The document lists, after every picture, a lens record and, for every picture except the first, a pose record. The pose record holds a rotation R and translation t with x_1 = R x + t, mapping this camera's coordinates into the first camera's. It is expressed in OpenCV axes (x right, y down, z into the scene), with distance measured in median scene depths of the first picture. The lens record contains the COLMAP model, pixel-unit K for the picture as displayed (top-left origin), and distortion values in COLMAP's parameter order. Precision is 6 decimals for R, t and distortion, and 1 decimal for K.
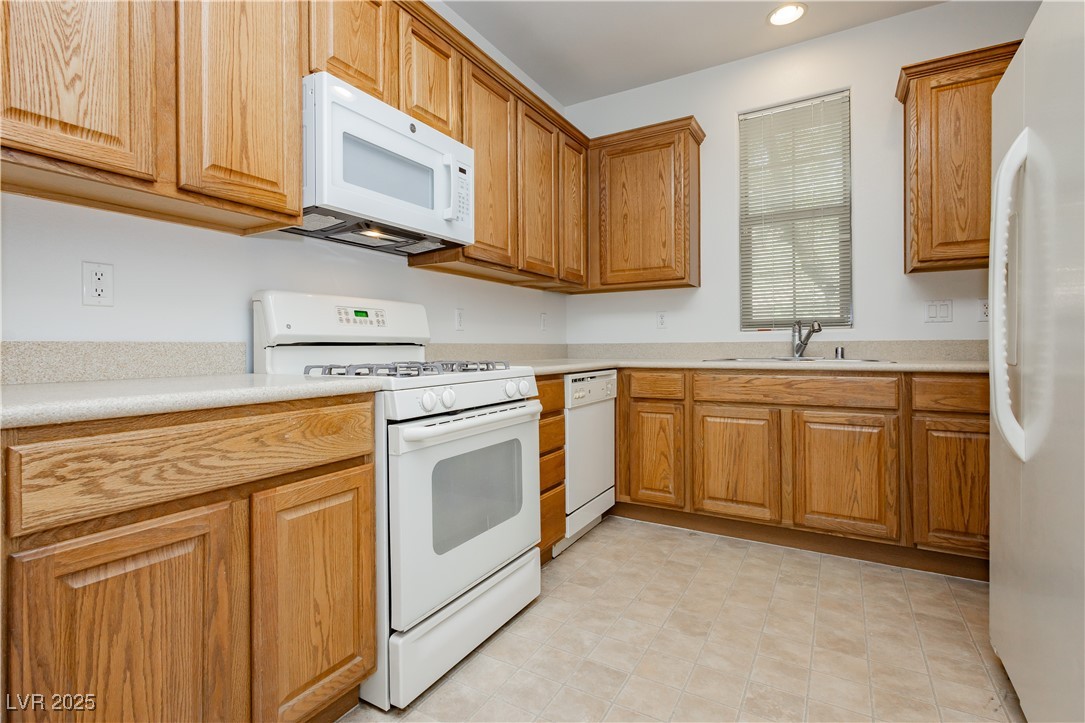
lens RADIAL K [[500.8, 0, 545.7], [0, 500.8, 359.3], [0, 0, 1]] dist [0.003976, -0.000084]
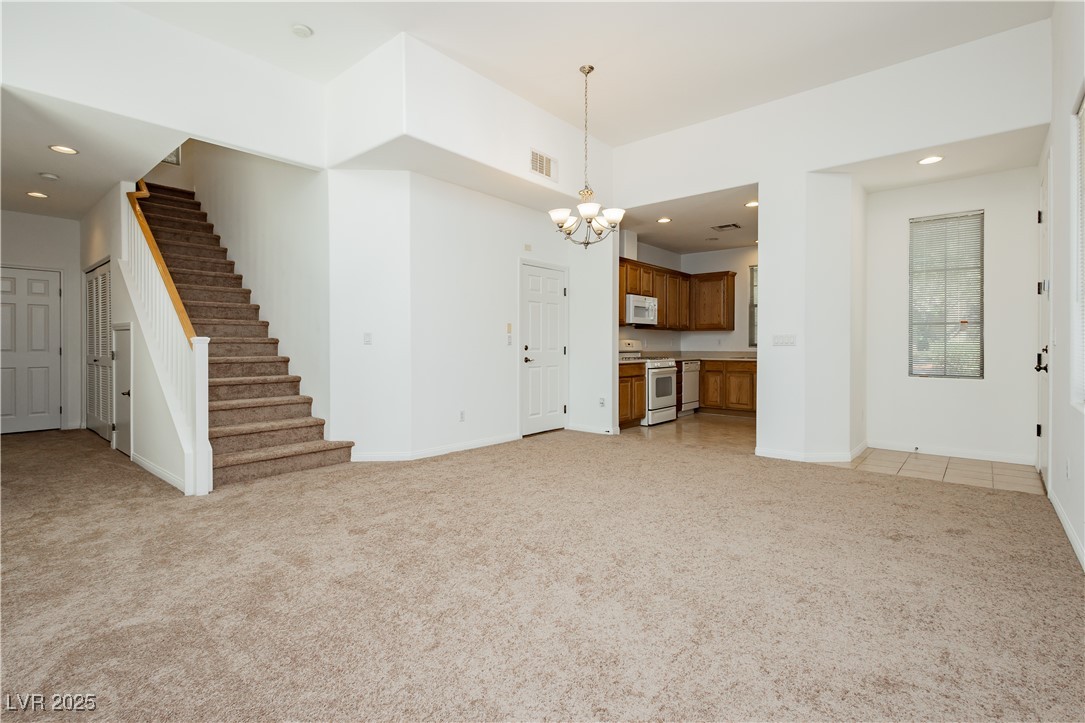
lens RADIAL K [[512.4, 0, 540.4], [0, 512.4, 346.5], [0, 0, 1]] dist [0.001371, 0.000006]
pose [[0.980000, 0.012876, -0.198580, -0.196520], [-0.016494, 0.999727, -0.016576, 0.002215], [0.198313, 0.019520, 0.979944, -2.351379]]
